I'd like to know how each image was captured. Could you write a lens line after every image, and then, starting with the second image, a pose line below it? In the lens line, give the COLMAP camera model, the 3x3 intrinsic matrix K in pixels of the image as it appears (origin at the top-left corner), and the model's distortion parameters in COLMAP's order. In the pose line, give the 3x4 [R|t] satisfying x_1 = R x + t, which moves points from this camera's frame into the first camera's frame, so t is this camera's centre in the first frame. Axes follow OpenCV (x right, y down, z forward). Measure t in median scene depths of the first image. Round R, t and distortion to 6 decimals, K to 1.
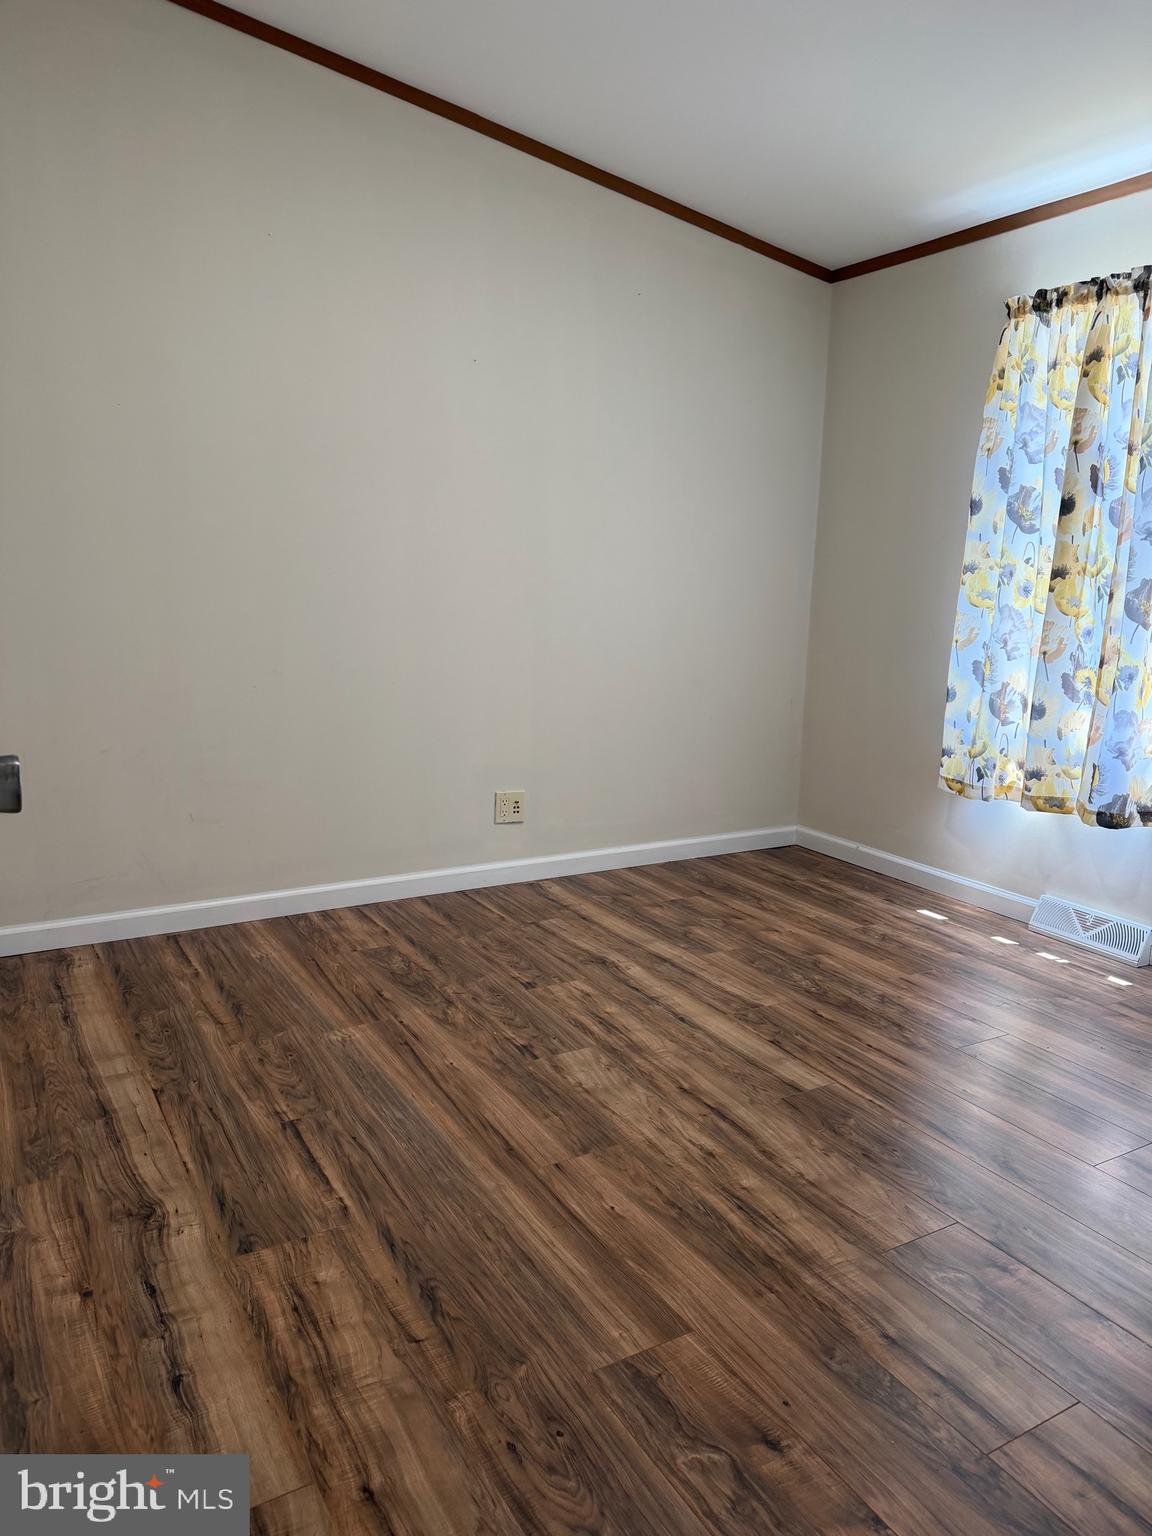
lens RADIAL K [[1078.1, 0, 577.3], [0, 1078.1, 770.0], [0, 0, 1]] dist [0.053860, -0.060116]
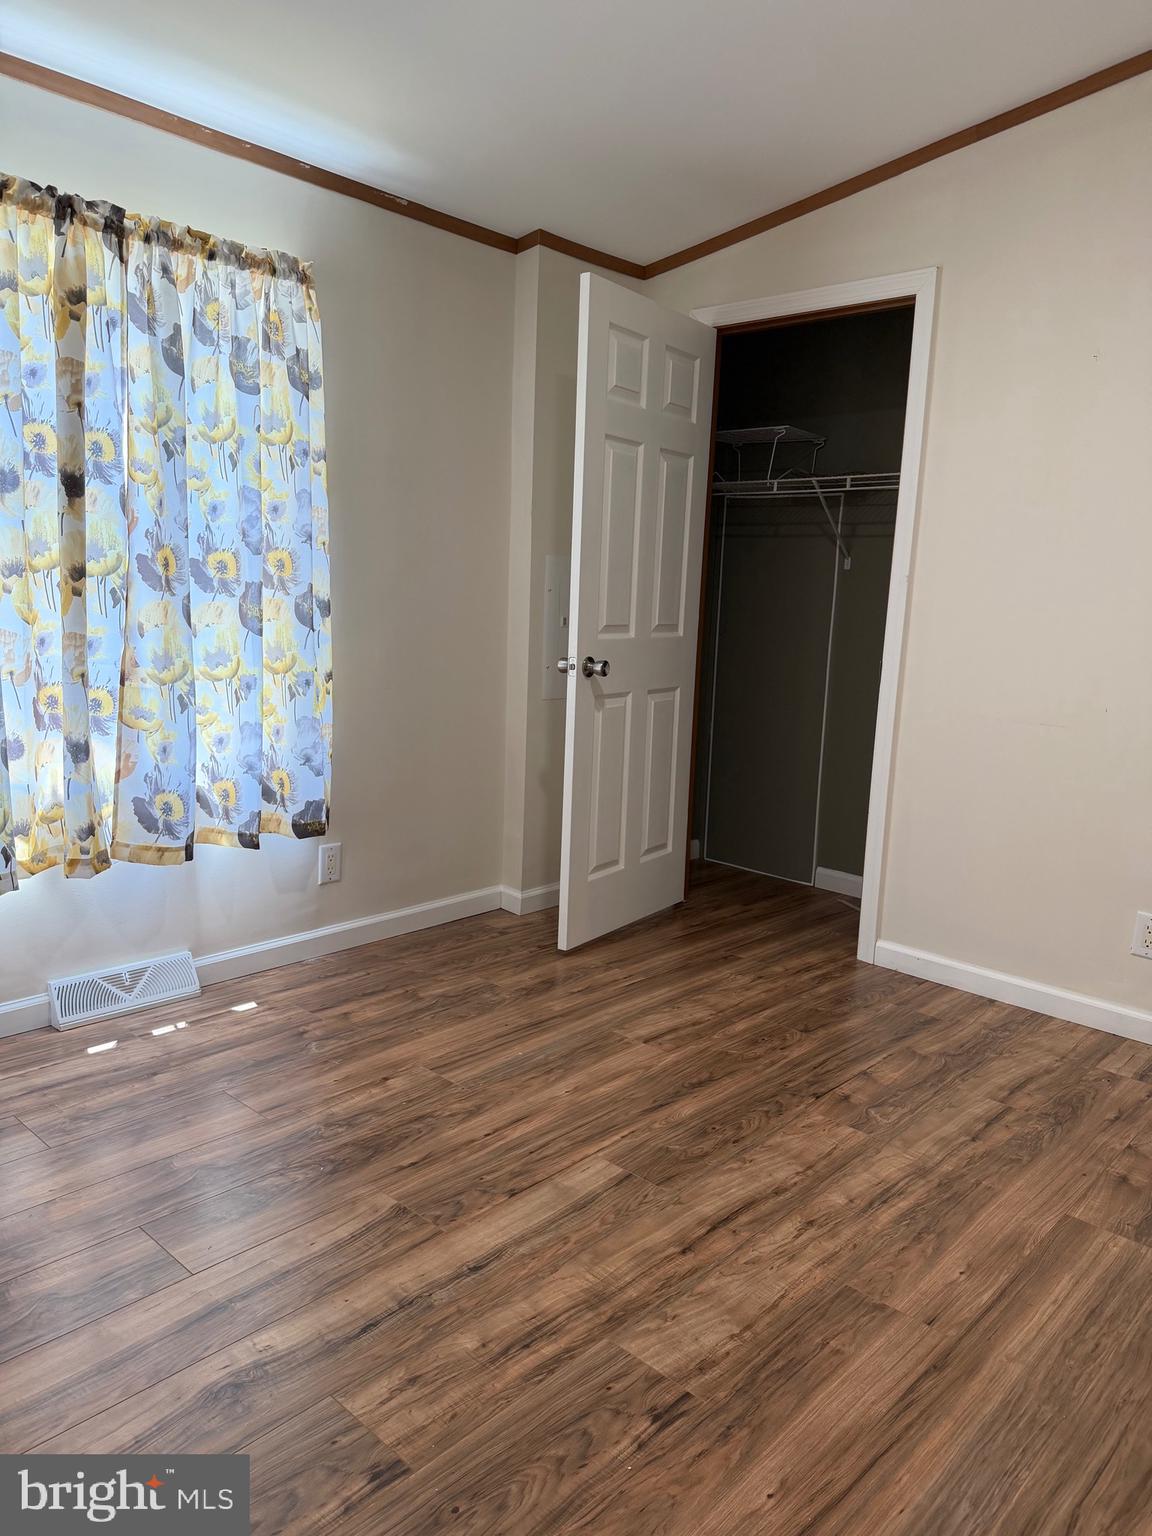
lens RADIAL K [[1078.1, 0, 583.0], [0, 1078.1, 767.8], [0, 0, 1]] dist [0.053860, -0.060116]
pose [[-0.292459, -0.189898, 0.937233, -0.548351], [0.123850, 0.964309, 0.234030, -0.241466], [-0.948224, 0.184520, -0.258502, 1.165191]]
